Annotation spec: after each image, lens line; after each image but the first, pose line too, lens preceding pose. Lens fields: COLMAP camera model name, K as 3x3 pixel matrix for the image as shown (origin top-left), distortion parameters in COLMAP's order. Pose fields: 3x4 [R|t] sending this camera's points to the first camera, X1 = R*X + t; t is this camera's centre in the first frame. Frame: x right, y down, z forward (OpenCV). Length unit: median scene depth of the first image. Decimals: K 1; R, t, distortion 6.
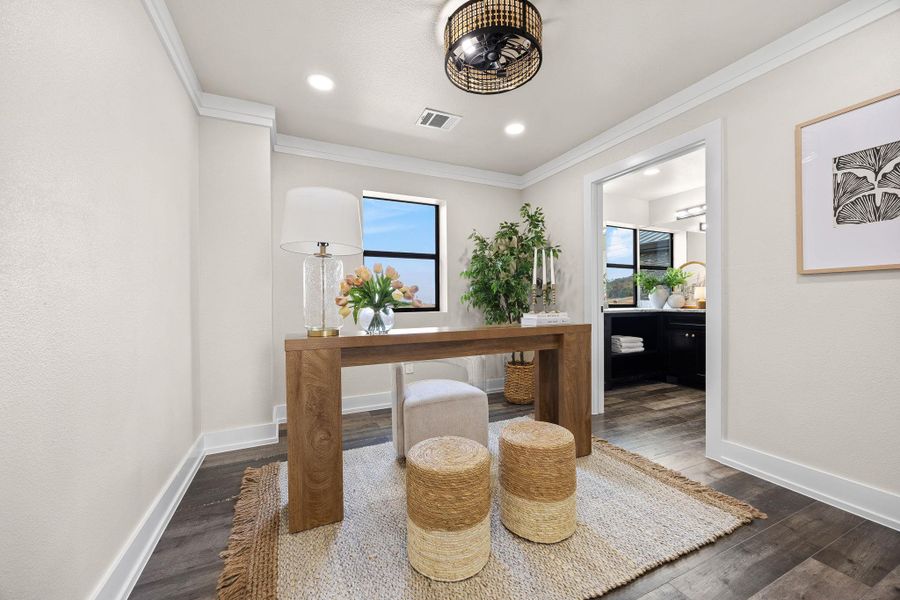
lens RADIAL K [[348.7, 0, 450.2], [0, 348.7, 300.2], [0, 0, 1]] dist [0.003318, 0.000165]
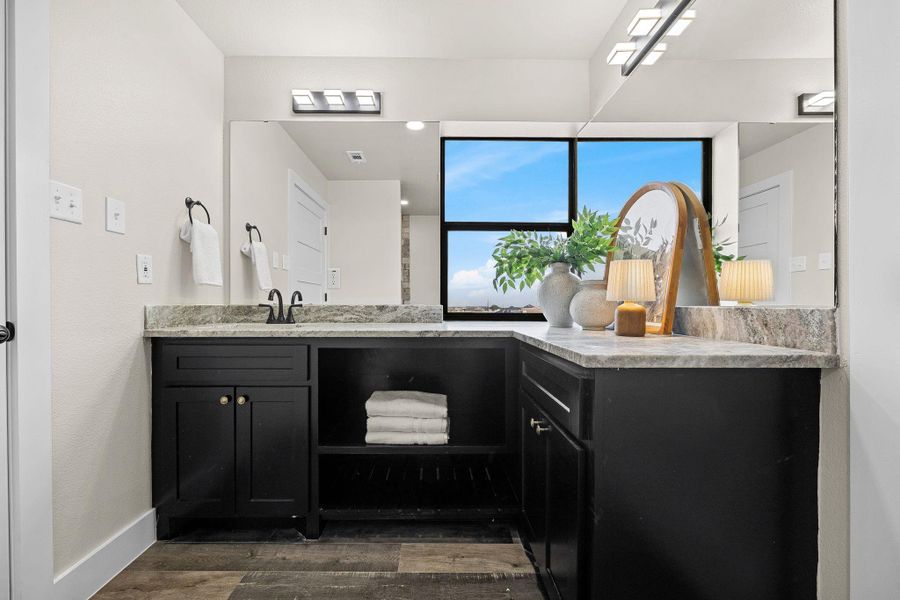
lens RADIAL K [[348.7, 0, 448.3], [0, 348.7, 300.3], [0, 0, 1]] dist [0.003318, 0.000165]
pose [[0.906870, 0.004083, -0.421391, 0.686943], [-0.003078, 0.999991, 0.003065, -0.005349], [0.421400, -0.001482, 0.906874, 0.648970]]
